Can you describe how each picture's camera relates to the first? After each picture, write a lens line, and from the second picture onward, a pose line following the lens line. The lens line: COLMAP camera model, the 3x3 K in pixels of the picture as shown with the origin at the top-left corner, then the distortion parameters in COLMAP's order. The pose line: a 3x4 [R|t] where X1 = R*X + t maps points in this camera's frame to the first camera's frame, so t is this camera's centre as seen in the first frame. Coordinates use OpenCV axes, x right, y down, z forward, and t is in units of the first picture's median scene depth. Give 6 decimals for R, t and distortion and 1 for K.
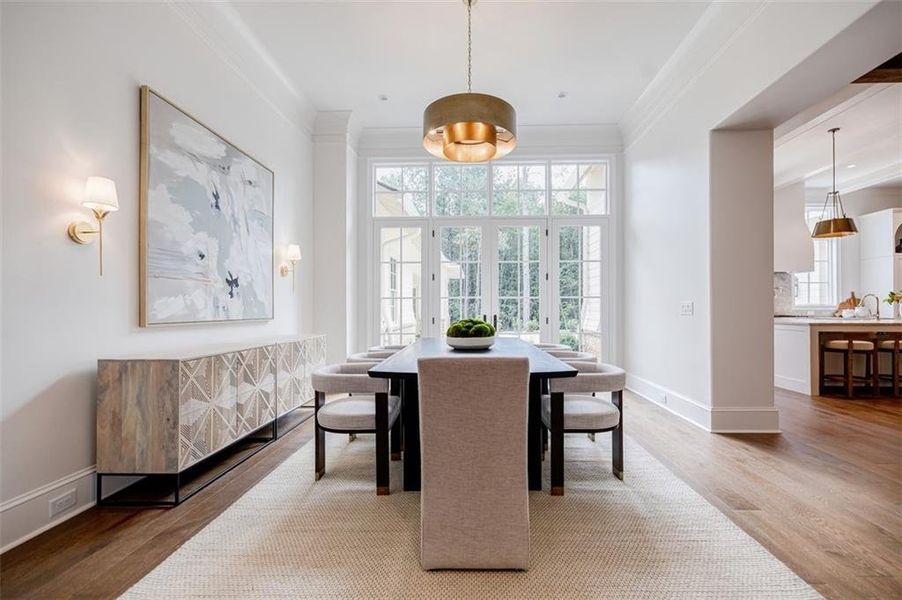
lens RADIAL K [[403.5, 0, 460.8], [0, 403.5, 304.9], [0, 0, 1]] dist [-0.001319, -0.000147]
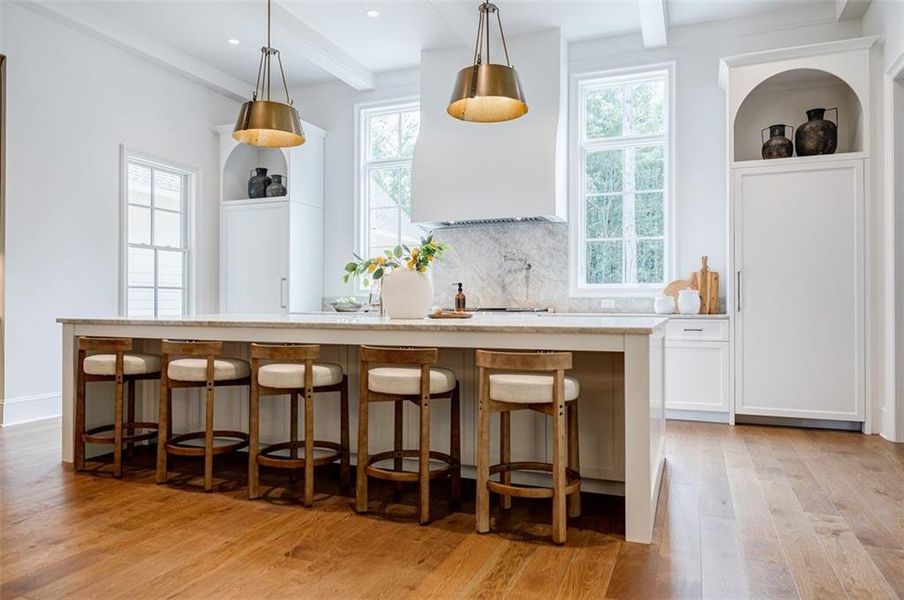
lens RADIAL K [[609.1, 0, 452.5], [0, 609.1, 296.5], [0, 0, 1]] dist [0.002838, -0.002549]
pose [[0.941035, -0.002646, -0.338300, 2.584795], [0.002335, 0.999996, -0.001326, 0.031776], [0.338302, 0.000457, 0.941038, 0.774428]]
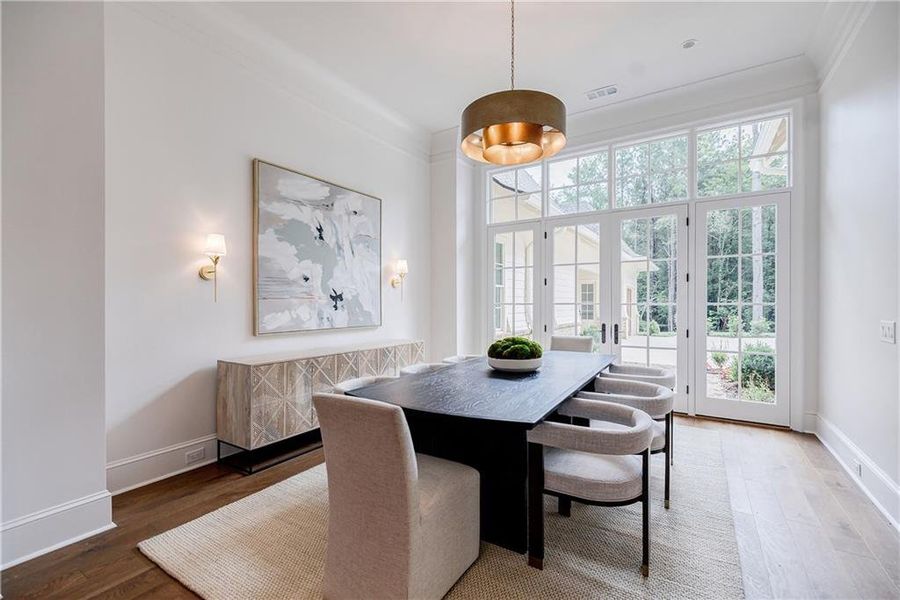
lens RADIAL K [[394.3, 0, 437.9], [0, 394.3, 300.3], [0, 0, 1]] dist [0.001793, 0.000106]
pose [[0.851168, -0.001302, -0.524891, 0.372867], [0.005380, 0.999966, 0.006244, -0.060419], [0.524865, -0.008139, 0.851146, 0.160719]]
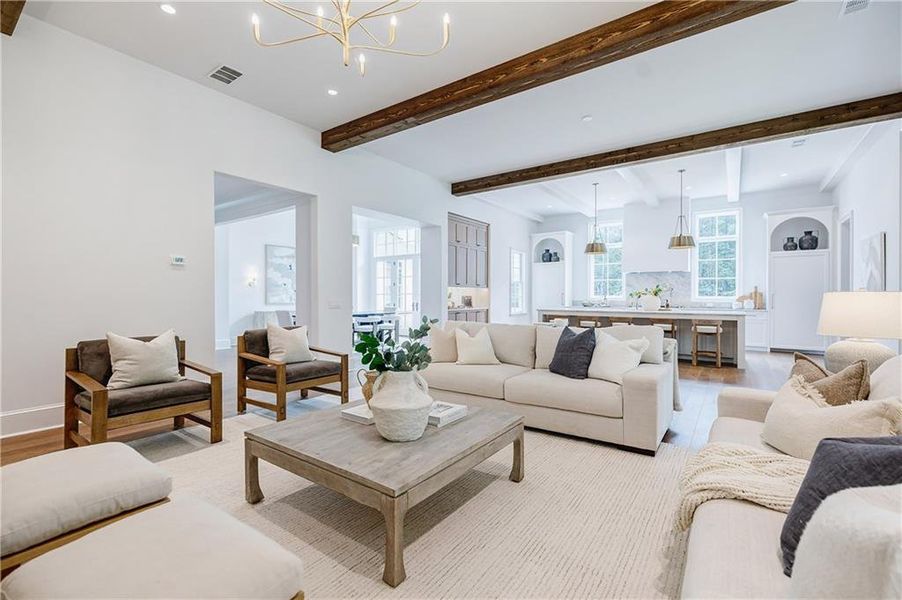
lens RADIAL K [[397.6, 0, 428.6], [0, 397.6, 296.2], [0, 0, 1]] dist [-0.000290, -0.000338]
pose [[0.814762, 0.003583, -0.579785, 2.406502], [0.003421, 0.999934, 0.010987, -0.055996], [0.579785, -0.010935, 0.814696, -1.100066]]
